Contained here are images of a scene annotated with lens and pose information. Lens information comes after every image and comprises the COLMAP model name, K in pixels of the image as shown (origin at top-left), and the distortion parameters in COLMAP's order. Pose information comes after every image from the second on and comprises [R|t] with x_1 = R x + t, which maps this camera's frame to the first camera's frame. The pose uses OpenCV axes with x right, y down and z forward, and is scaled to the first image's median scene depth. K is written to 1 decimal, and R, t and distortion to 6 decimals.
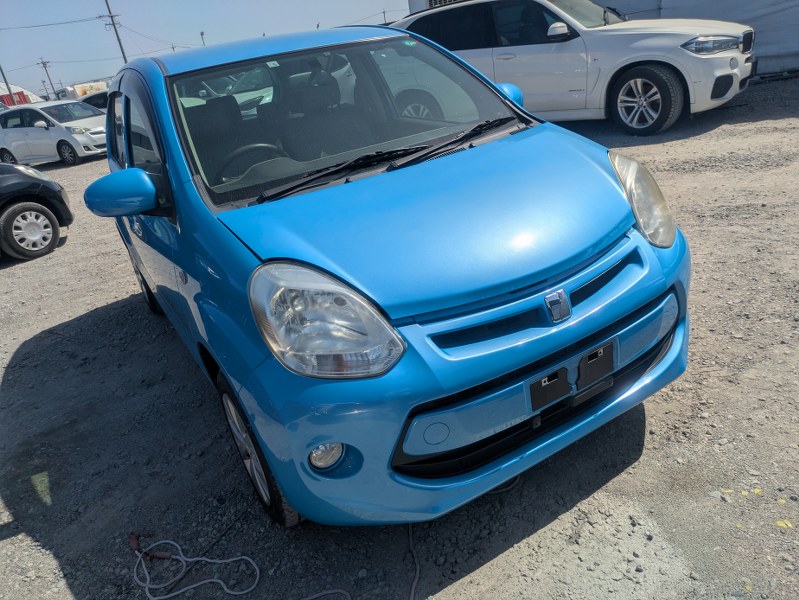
lens RADIAL K [[597.7, 0, 406.6], [0, 597.7, 293.7], [0, 0, 1]] dist [0.041116, -0.033605]
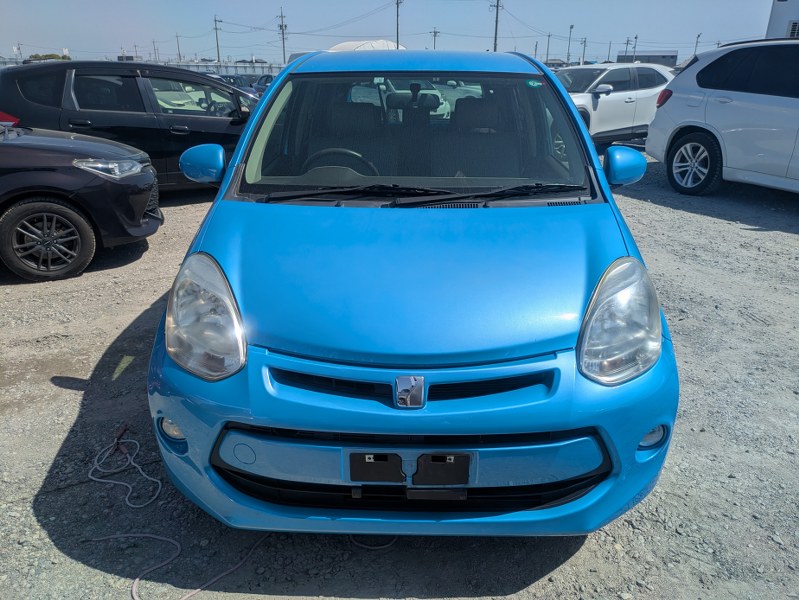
lens RADIAL K [[597.7, 0, 408.0], [0, 597.7, 307.9], [0, 0, 1]] dist [0.041116, -0.033605]
pose [[0.834119, 0.348167, -0.427815, 0.494953], [-0.335915, 0.935833, 0.106666, -0.164907], [0.437501, 0.054738, 0.897551, 0.119957]]
